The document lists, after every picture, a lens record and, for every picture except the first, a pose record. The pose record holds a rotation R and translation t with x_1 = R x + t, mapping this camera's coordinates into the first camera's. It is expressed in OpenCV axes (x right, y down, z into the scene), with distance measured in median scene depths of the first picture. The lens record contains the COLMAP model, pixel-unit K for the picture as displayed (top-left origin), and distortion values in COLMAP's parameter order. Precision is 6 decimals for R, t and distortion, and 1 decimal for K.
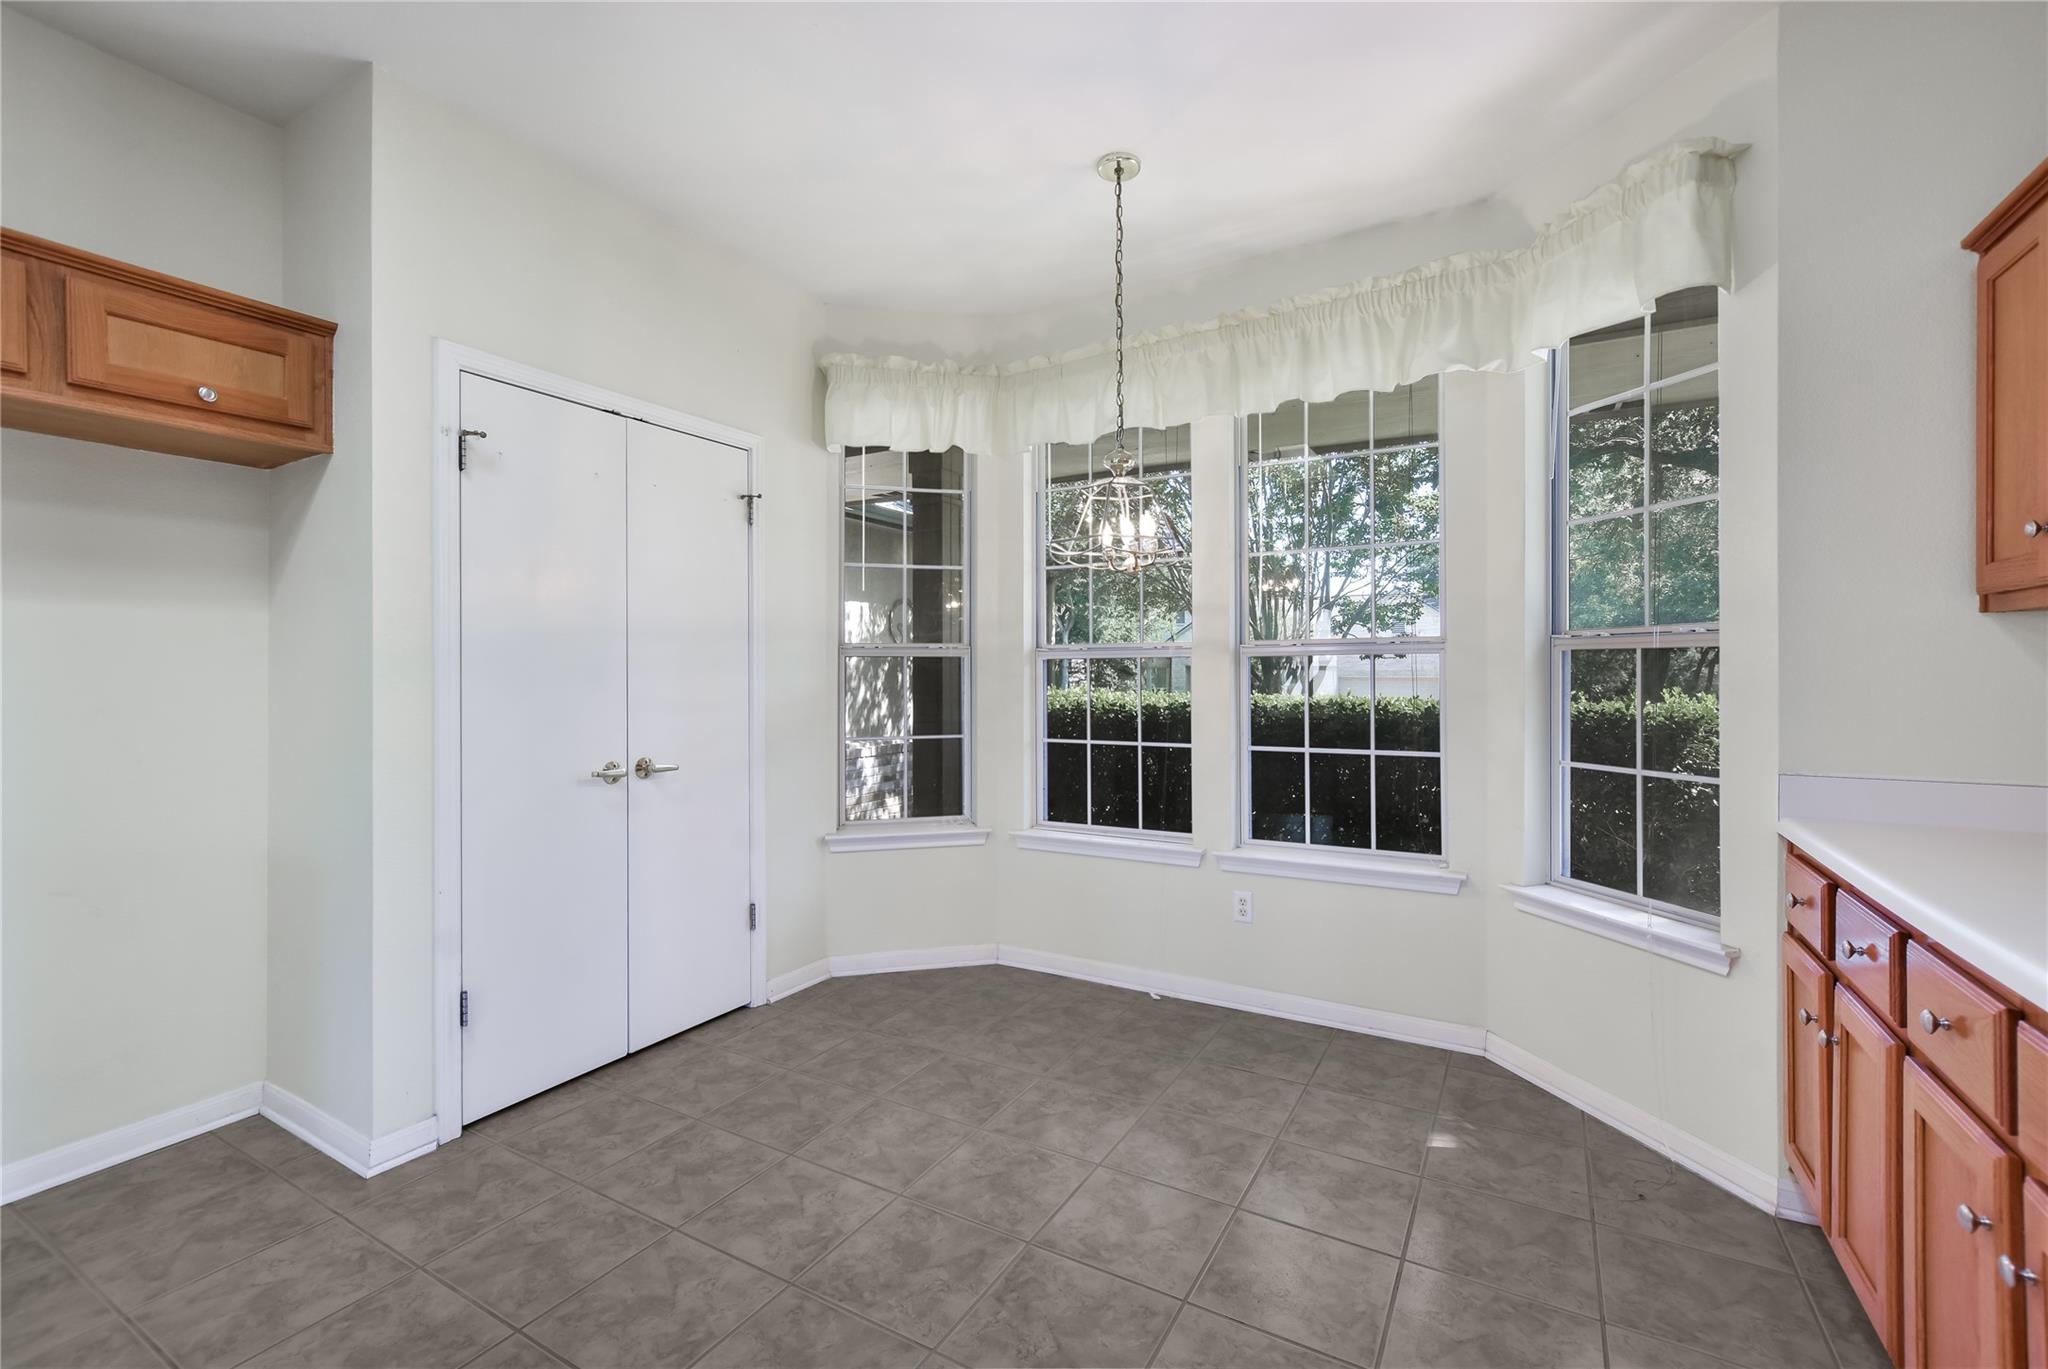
lens RADIAL K [[868.7, 0, 1013.4], [0, 868.7, 675.2], [0, 0, 1]] dist [0.000838, 0.000074]
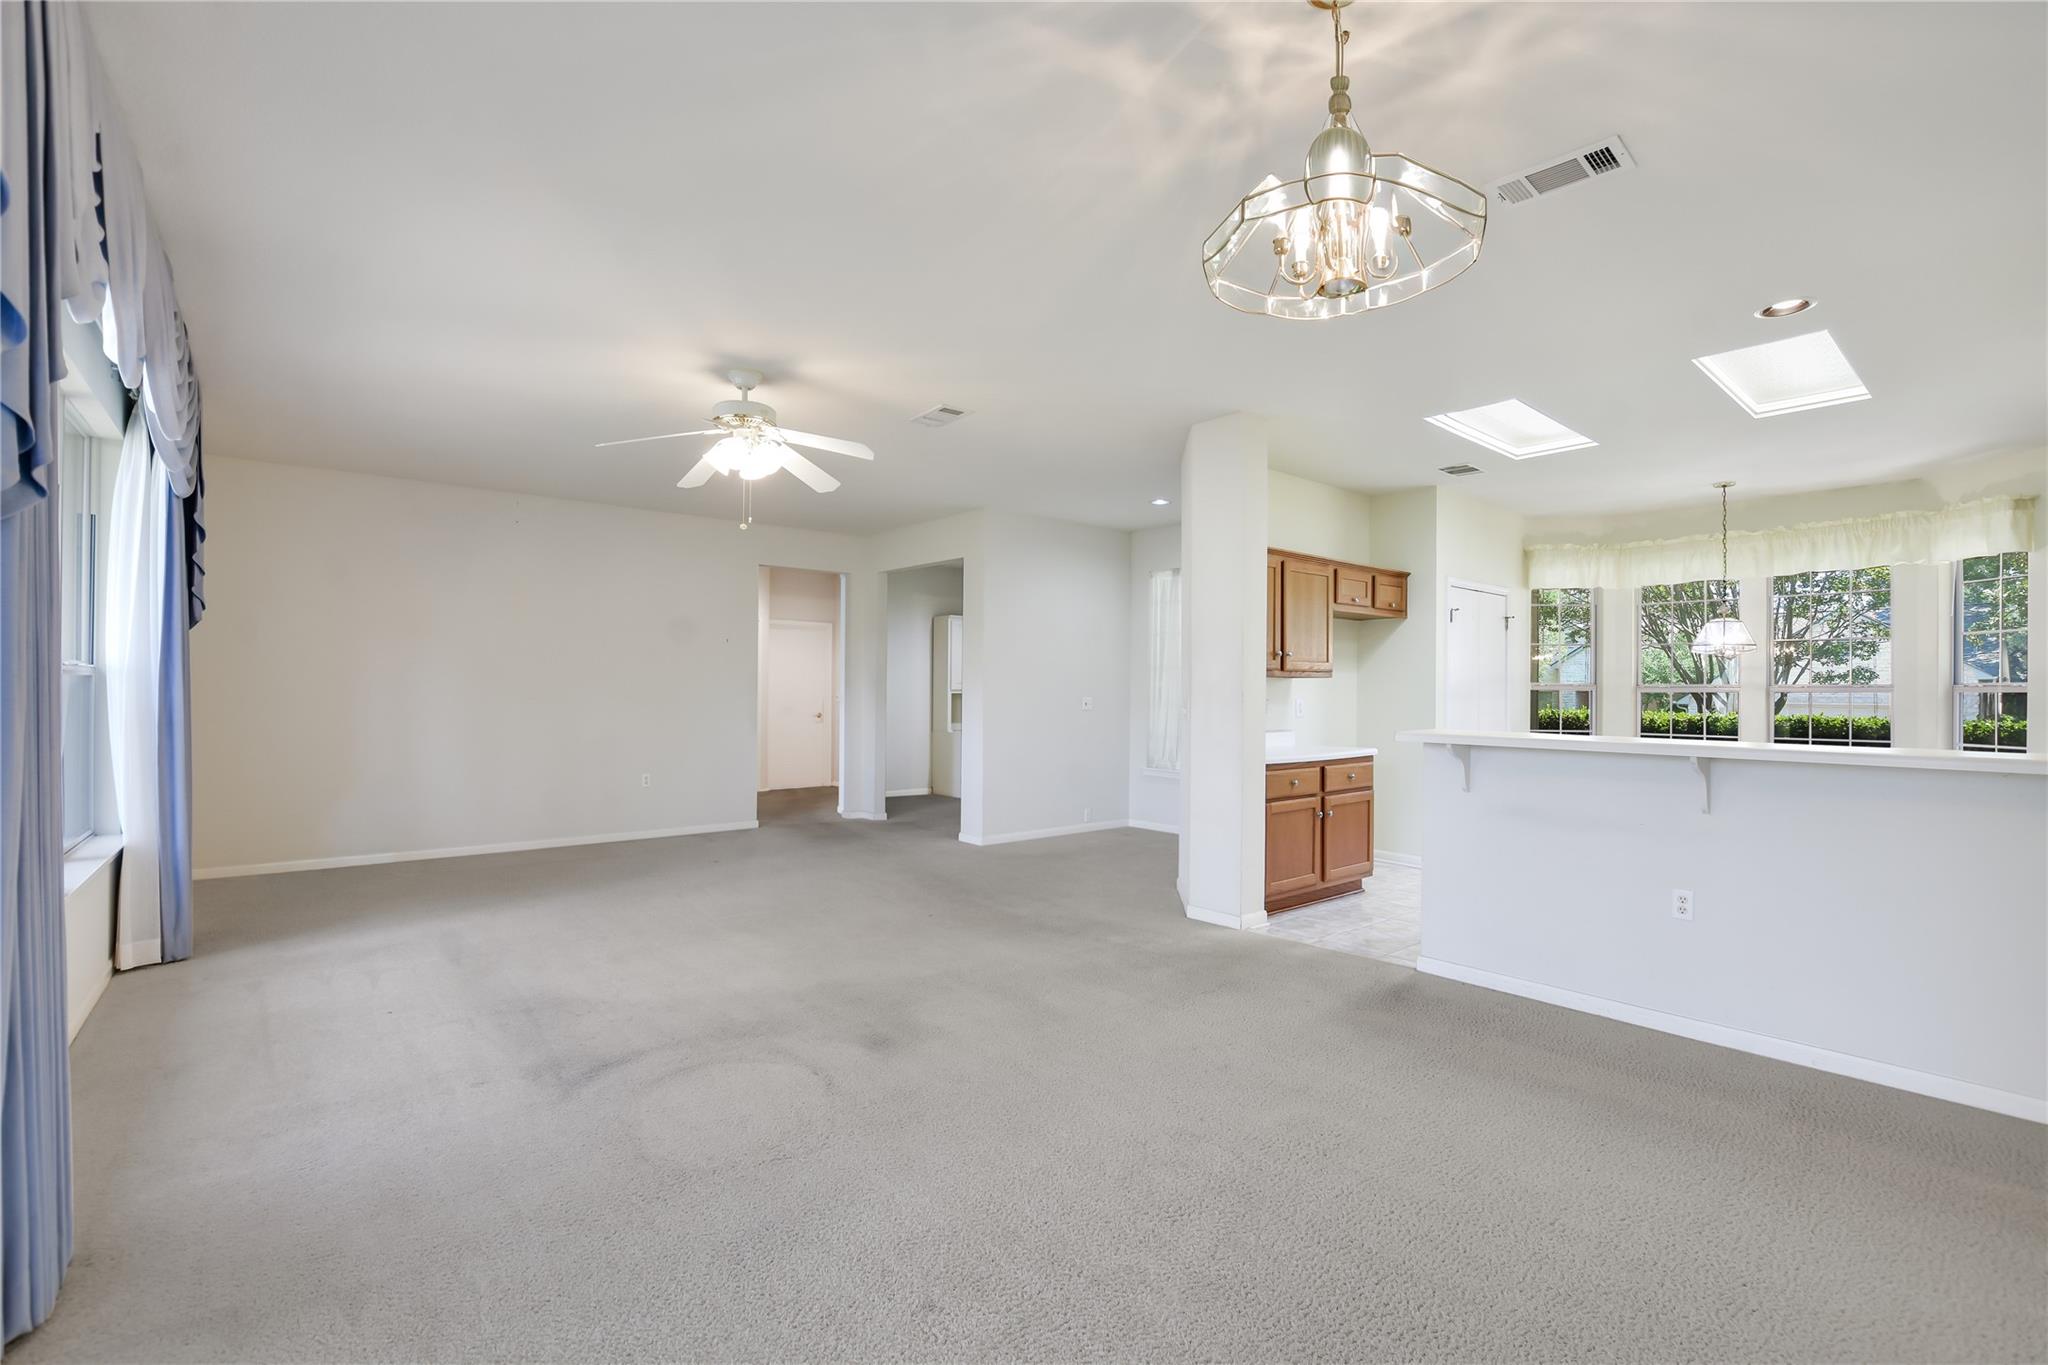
lens RADIAL K [[898.6, 0, 1024.6], [0, 898.6, 688.6], [0, 0, 1]] dist [-0.028077, -0.000432]
pose [[0.942882, 0.016447, -0.332719, -0.767463], [-0.015618, 0.999865, 0.005166, -0.020774], [0.332759, 0.000326, 0.943012, -1.665988]]
